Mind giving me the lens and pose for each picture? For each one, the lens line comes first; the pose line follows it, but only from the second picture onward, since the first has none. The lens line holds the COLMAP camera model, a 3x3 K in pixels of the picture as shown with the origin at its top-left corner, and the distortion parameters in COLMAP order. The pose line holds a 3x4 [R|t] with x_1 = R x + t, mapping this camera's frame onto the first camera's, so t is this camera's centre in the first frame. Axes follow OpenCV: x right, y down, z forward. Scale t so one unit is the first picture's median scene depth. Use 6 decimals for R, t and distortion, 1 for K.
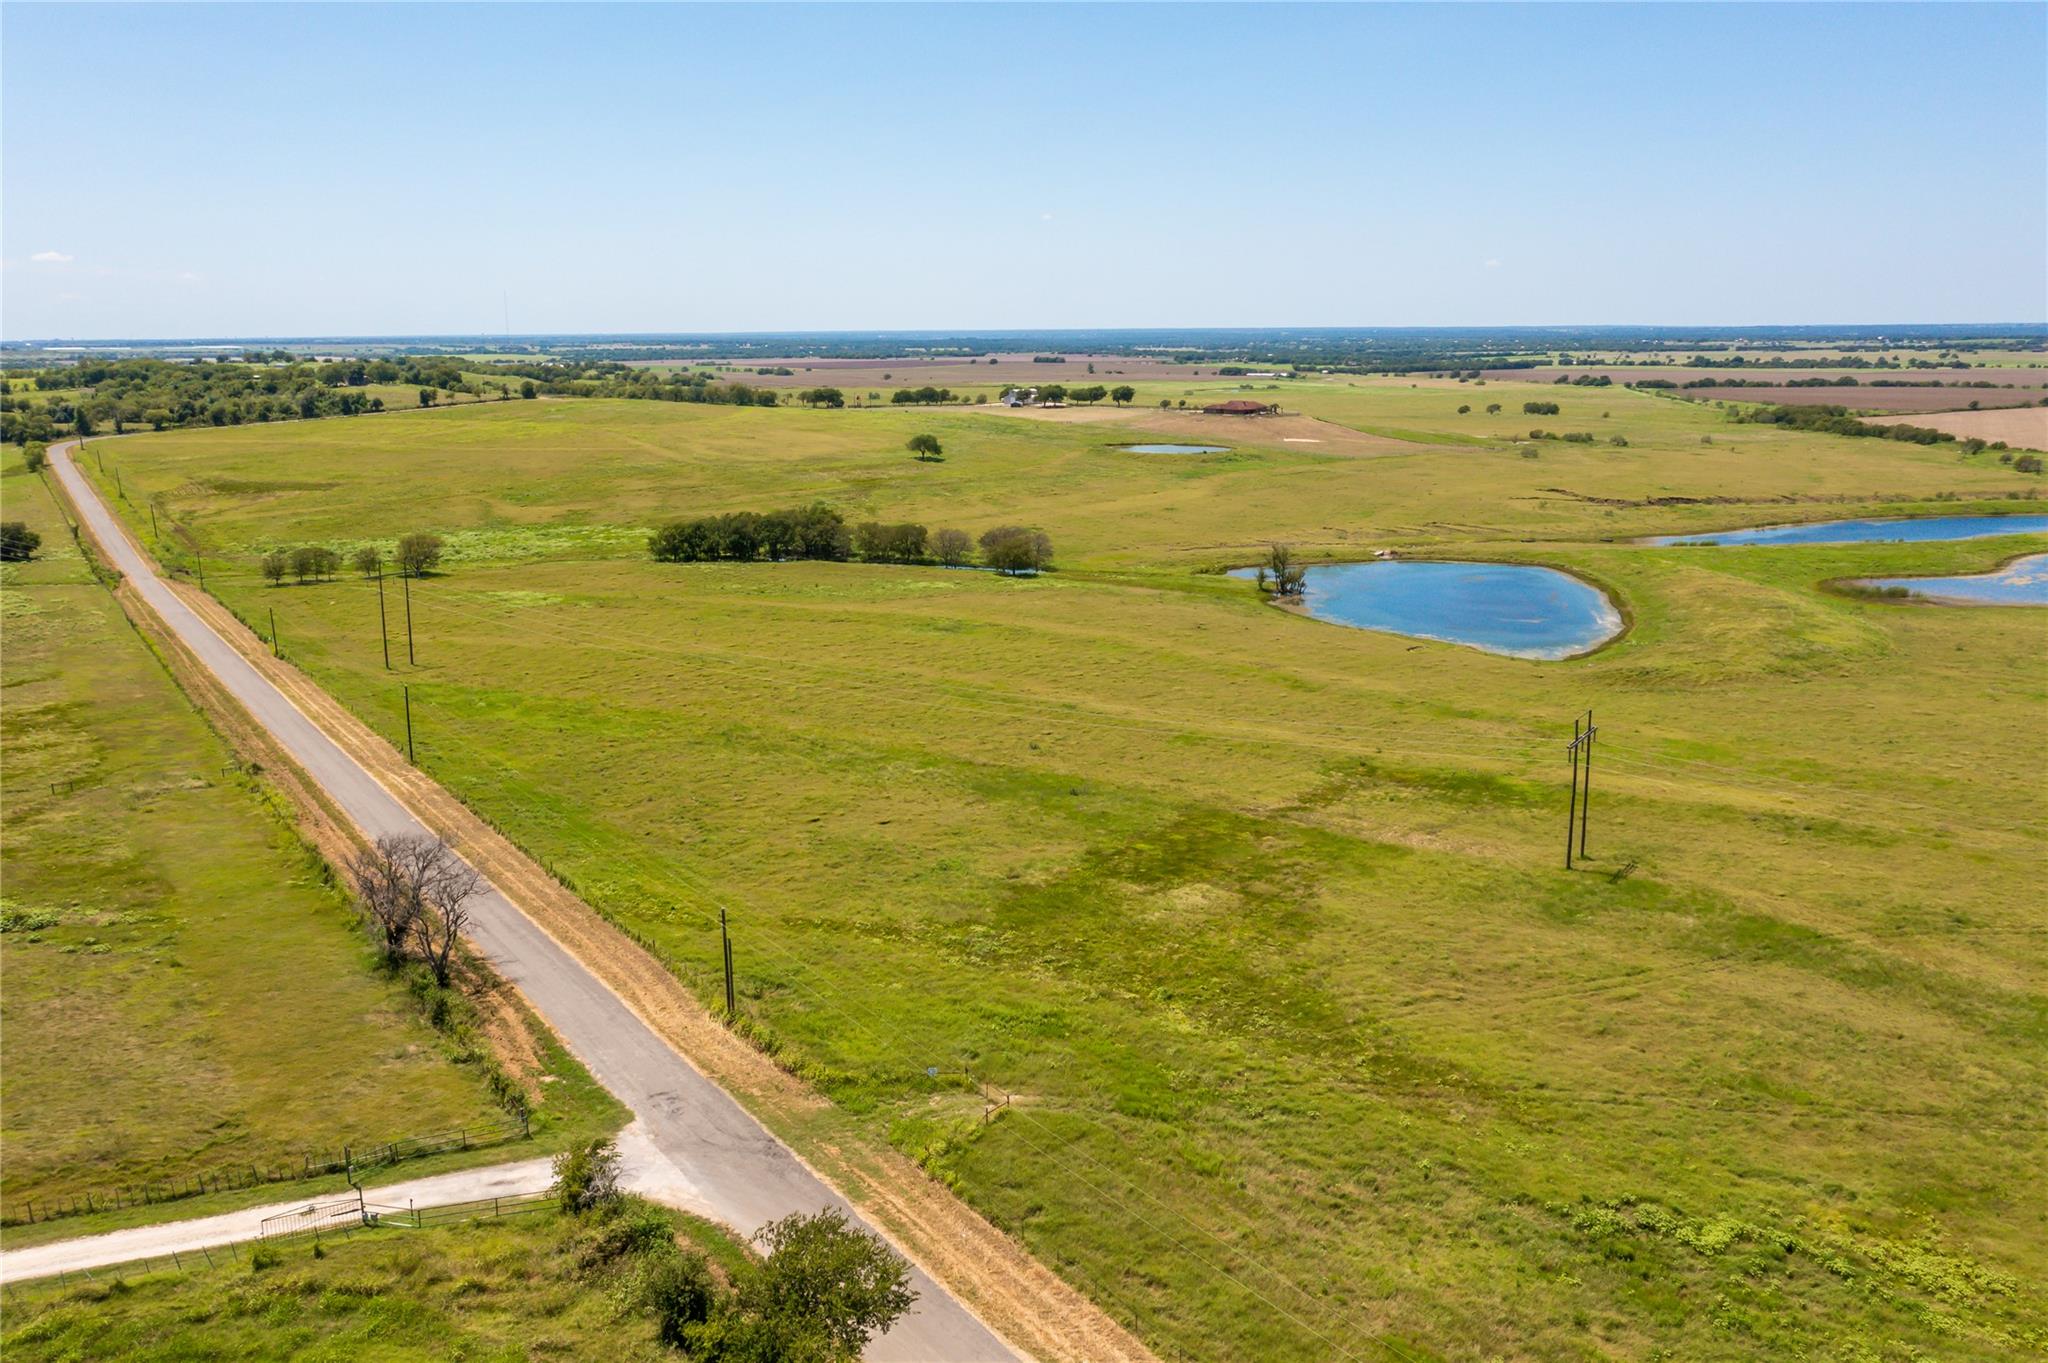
lens RADIAL K [[1624.1, 0, 1024.0], [0, 1624.1, 681.5], [0, 0, 1]] dist [-0.015755, 0.015499]
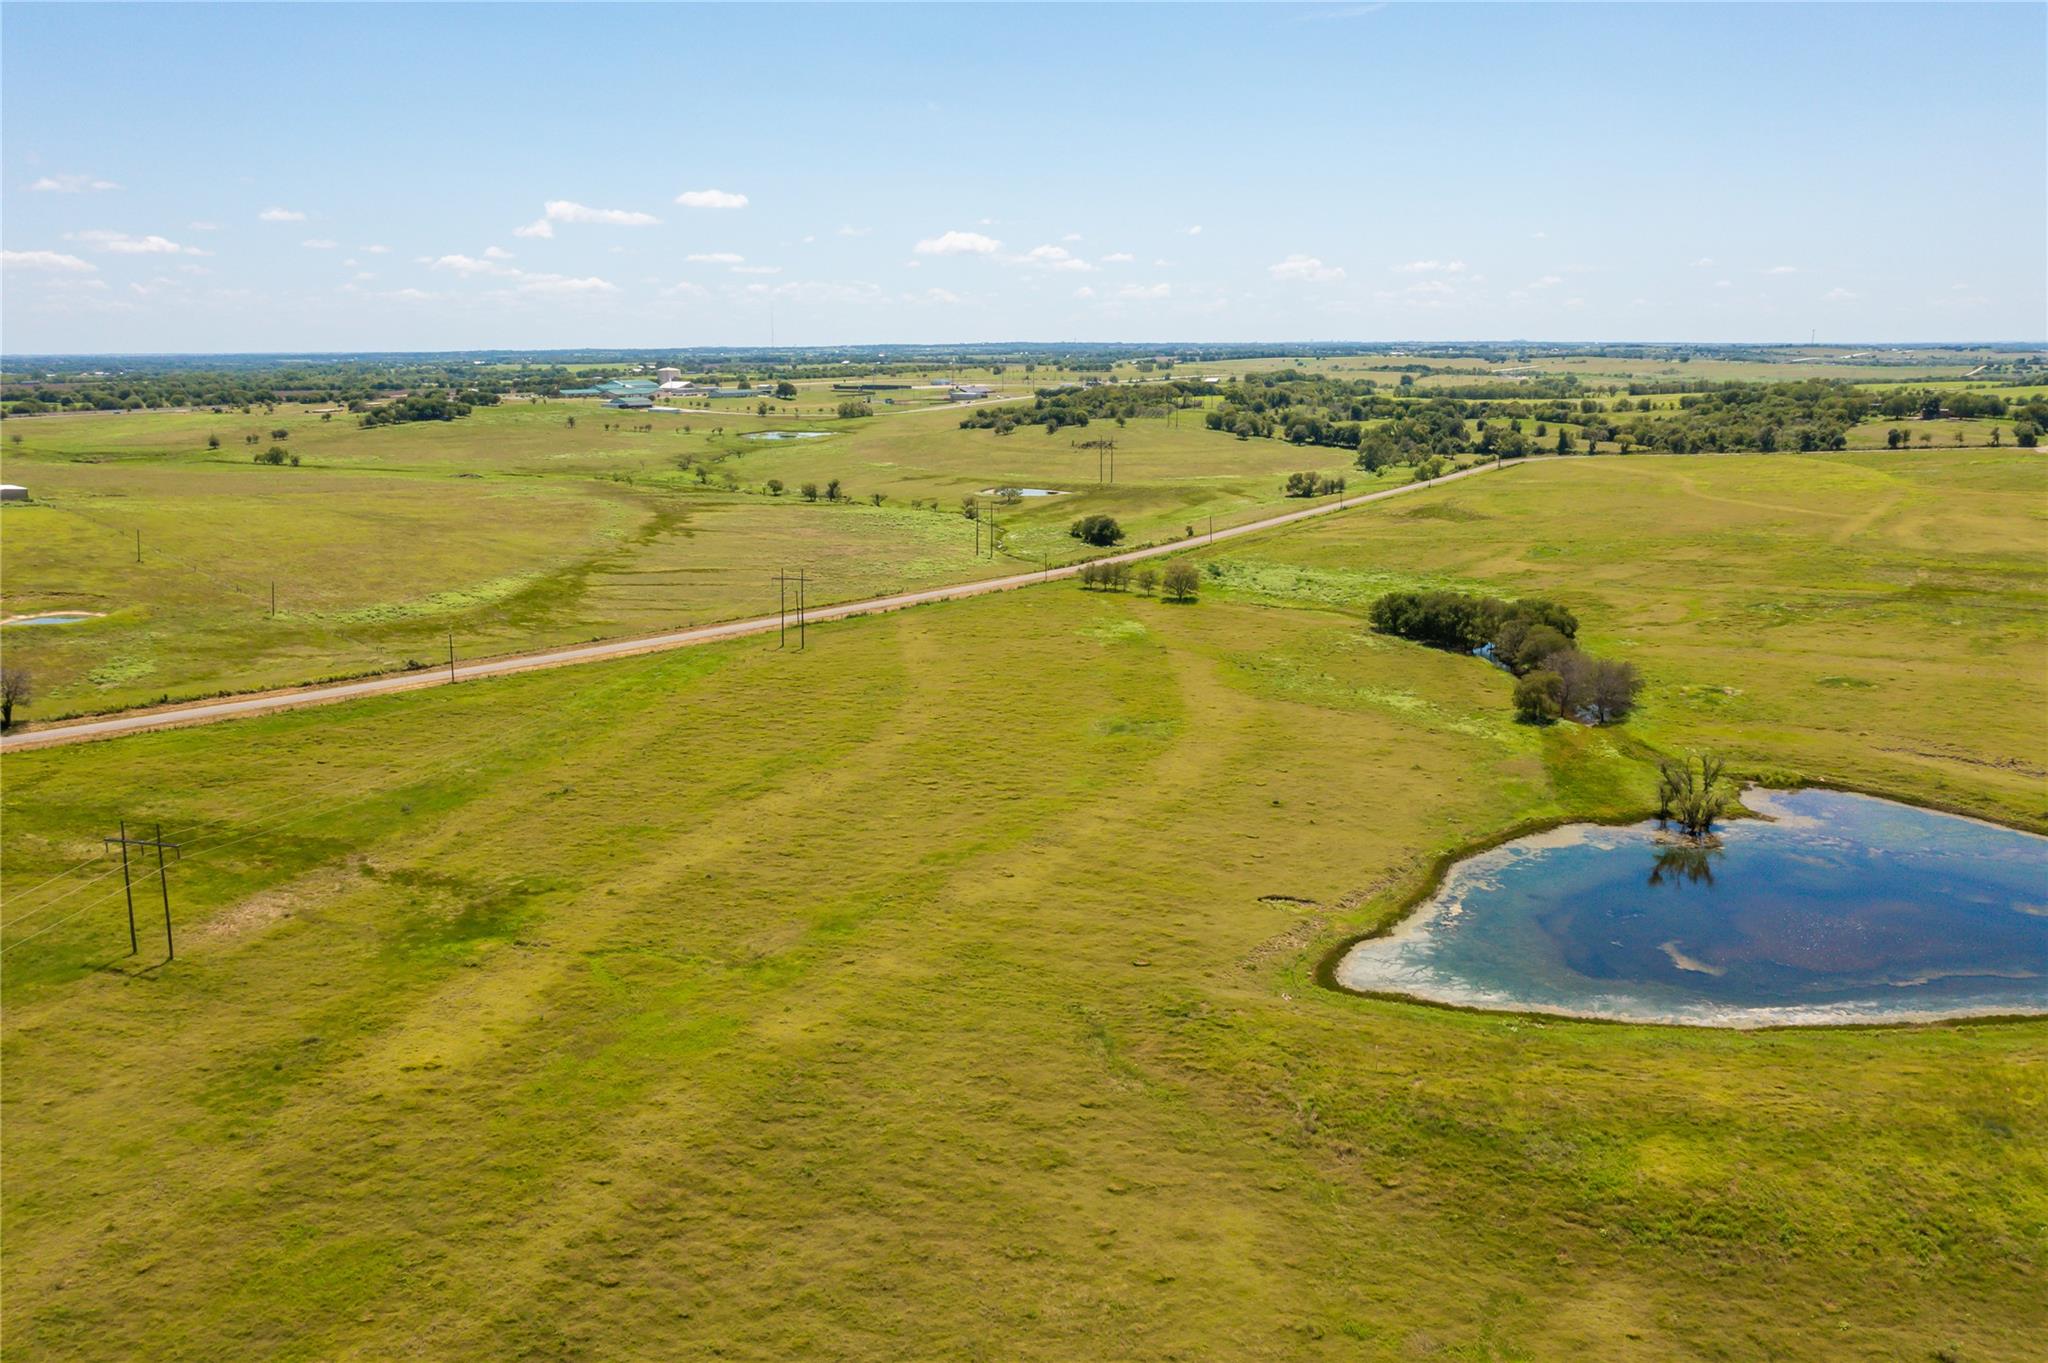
lens RADIAL K [[1623.6, 0, 1035.5], [0, 1623.6, 682.8], [0, 0, 1]] dist [0.002446, 0.005358]
pose [[0.336786, 0.198906, -0.920332, 0.354417], [-0.197452, 0.970619, 0.137519, -0.079420], [0.920645, 0.135408, 0.366165, 0.270265]]
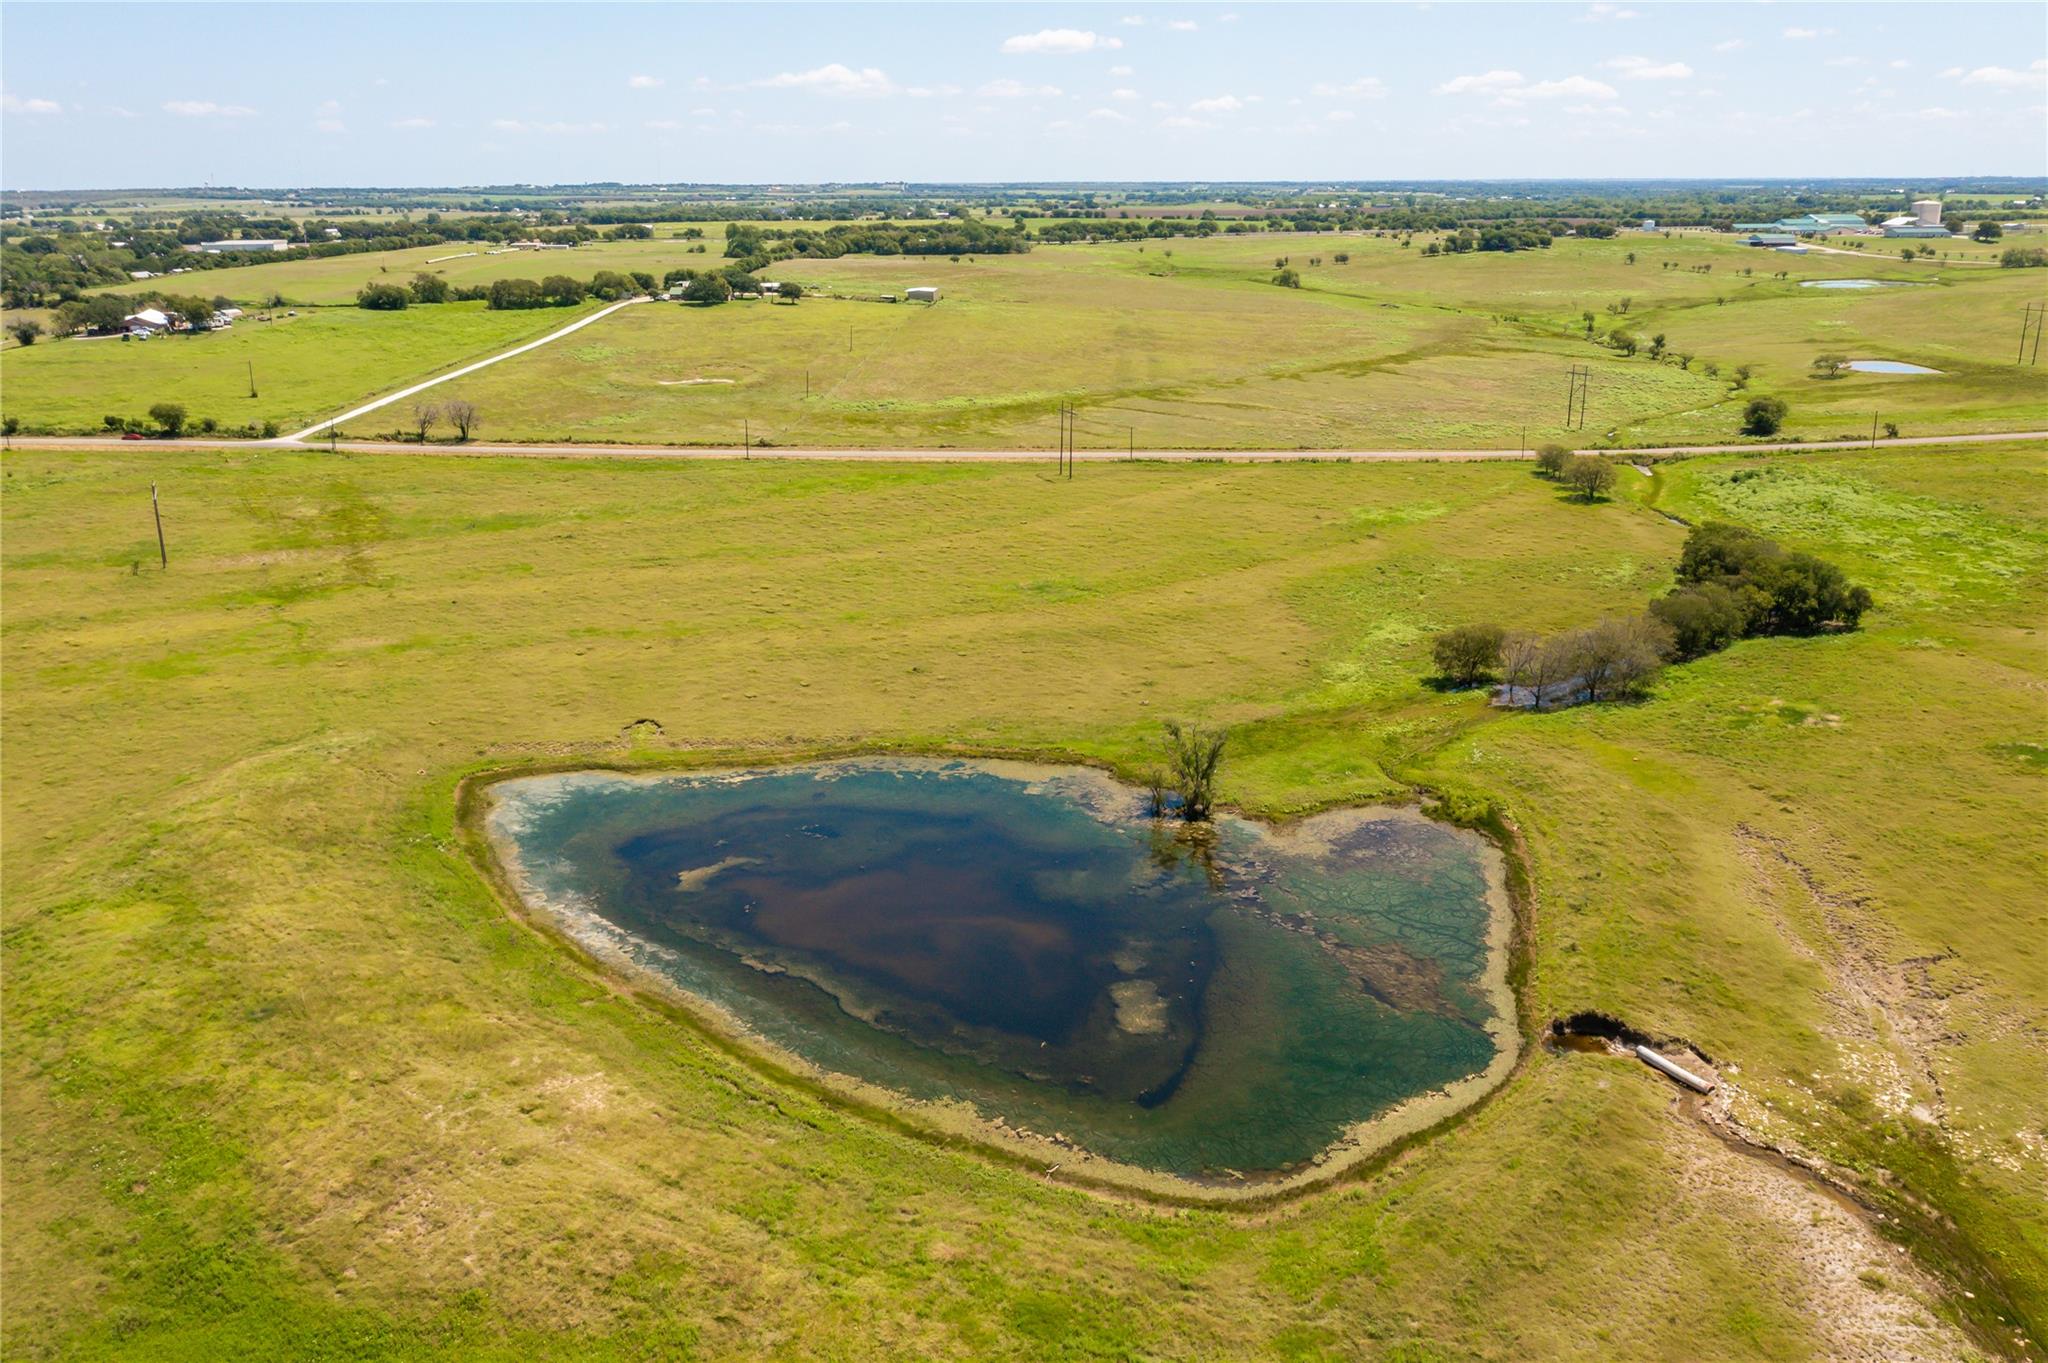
lens RADIAL K [[1624.1, 0, 1024.0], [0, 1624.1, 681.5], [0, 0, 1]] dist [-0.015755, 0.015499]
pose [[-0.491386, 0.269834, -0.828088, 0.333730], [-0.175906, 0.900453, 0.397796, -0.158685], [0.852993, 0.341137, -0.395004, 0.618264]]
